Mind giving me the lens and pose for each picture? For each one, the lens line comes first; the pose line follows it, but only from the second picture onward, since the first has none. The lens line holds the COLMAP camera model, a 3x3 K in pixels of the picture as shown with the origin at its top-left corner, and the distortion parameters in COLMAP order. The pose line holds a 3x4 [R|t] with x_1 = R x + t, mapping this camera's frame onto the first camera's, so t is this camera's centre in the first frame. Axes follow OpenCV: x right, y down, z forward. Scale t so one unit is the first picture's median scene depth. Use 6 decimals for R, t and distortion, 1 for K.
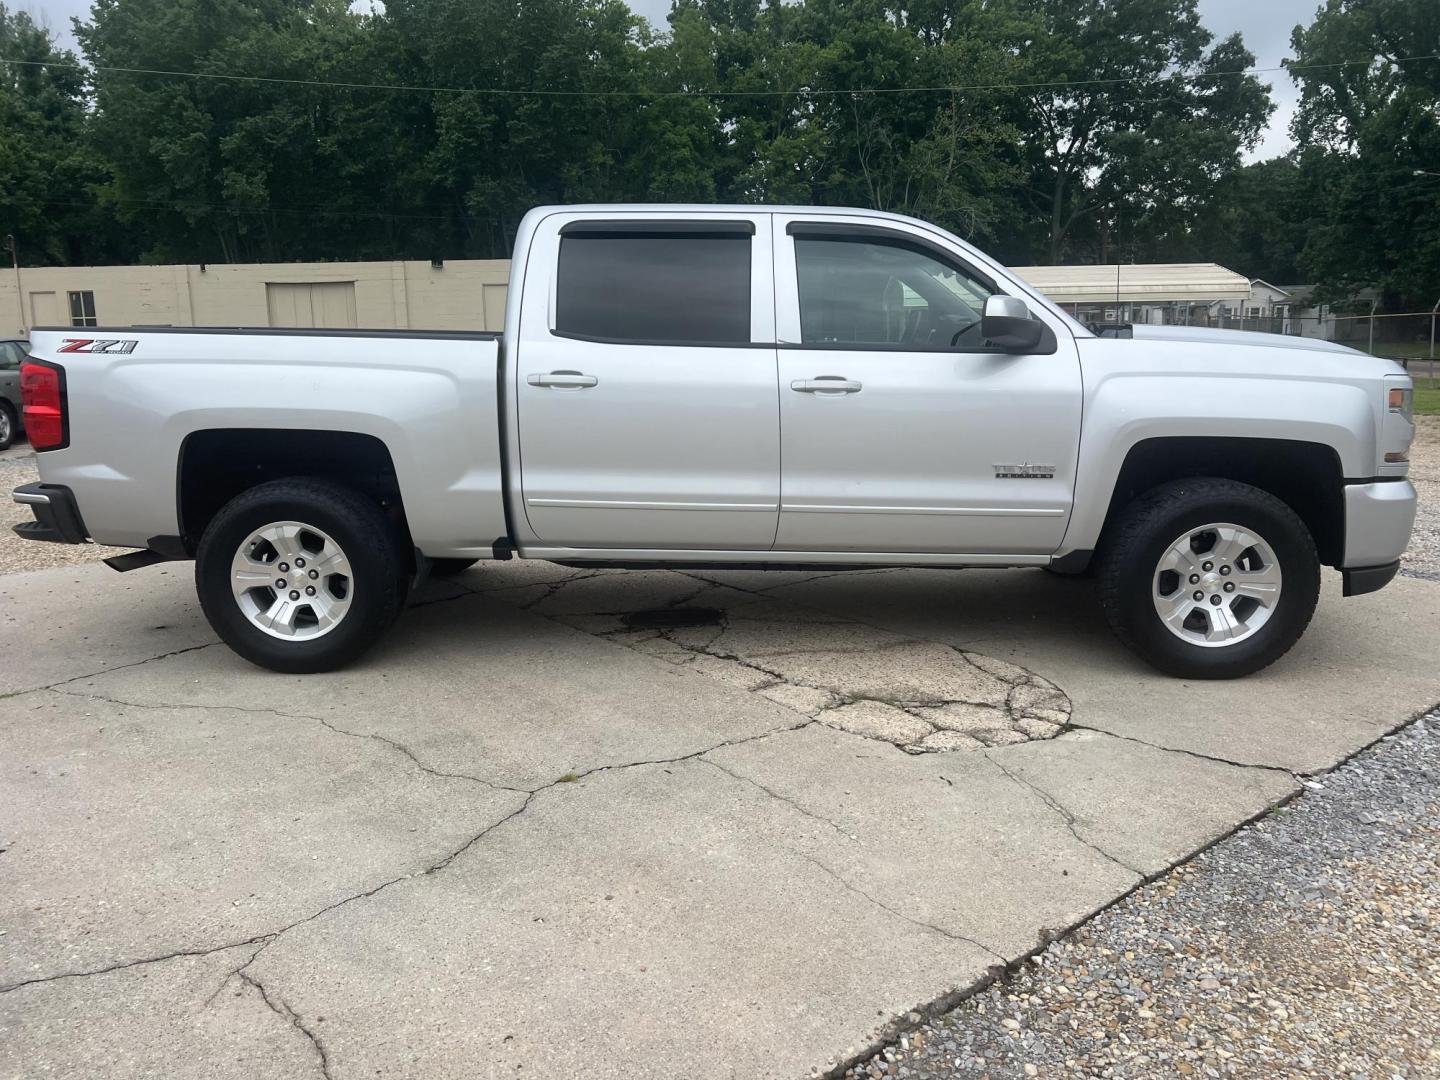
lens RADIAL K [[1090.1, 0, 720.0], [0, 1090.1, 540.0], [0, 0, 1]] dist [0.068171, -0.079842]
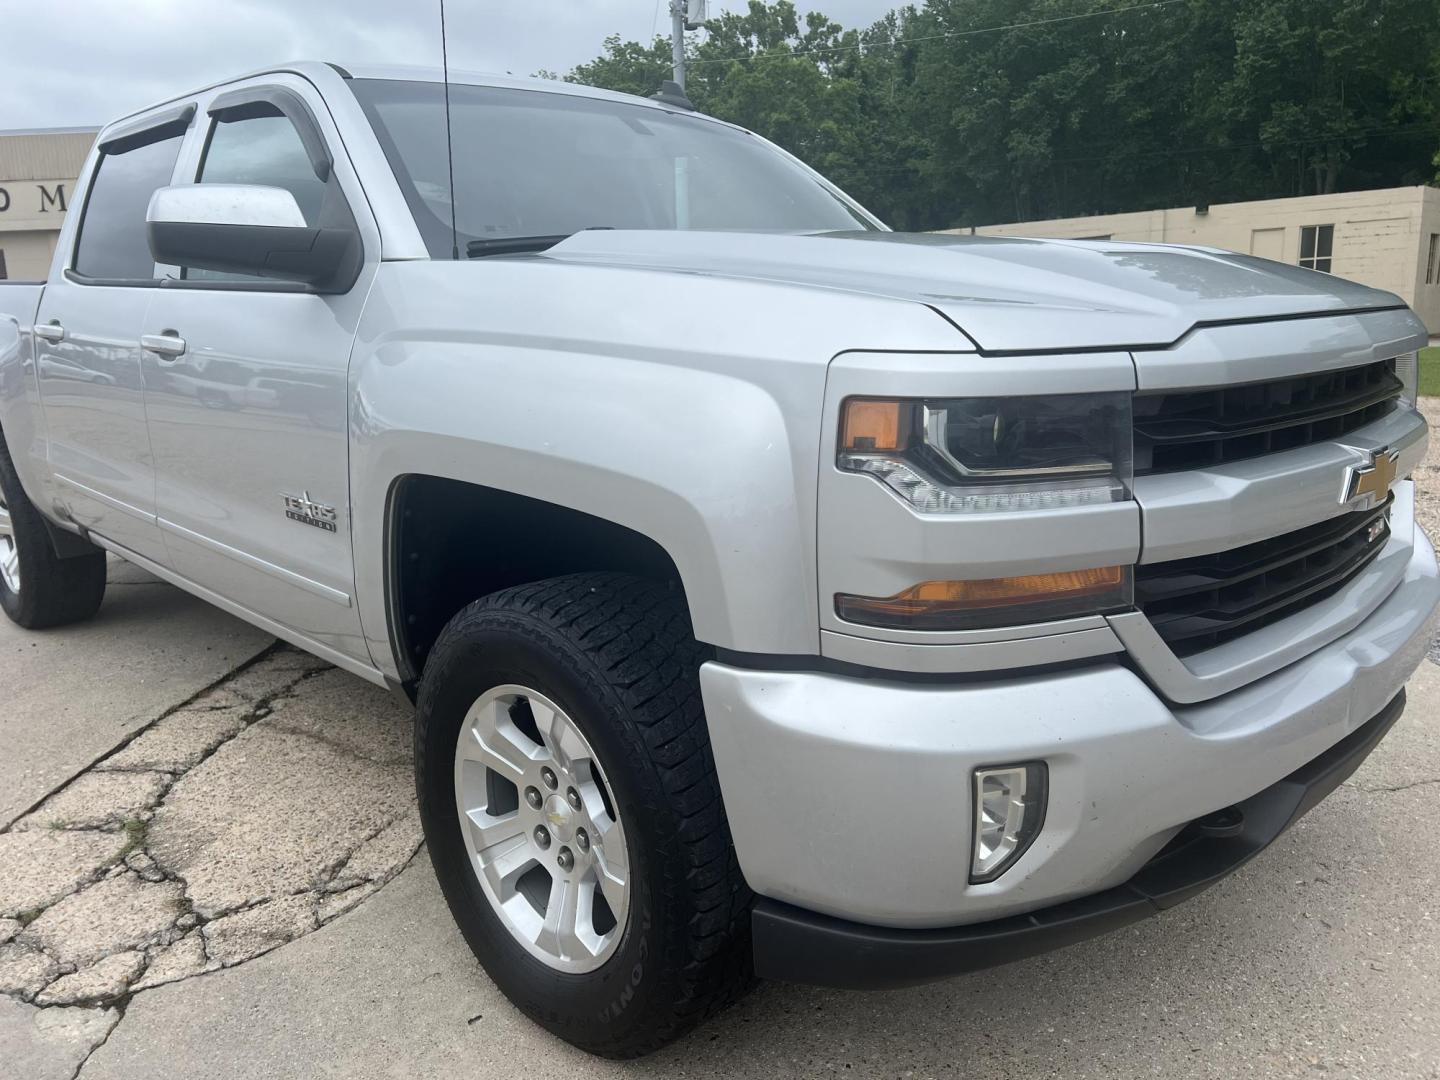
lens RADIAL K [[1101.6, 0, 720.0], [0, 1101.6, 540.0], [0, 0, 1]] dist [0.001627, -0.005325]
pose [[0.724232, 0.133862, -0.676438, 0.090922], [-0.110759, 0.990822, 0.077491, -0.013073], [0.680602, 0.018800, 0.732412, 0.085098]]
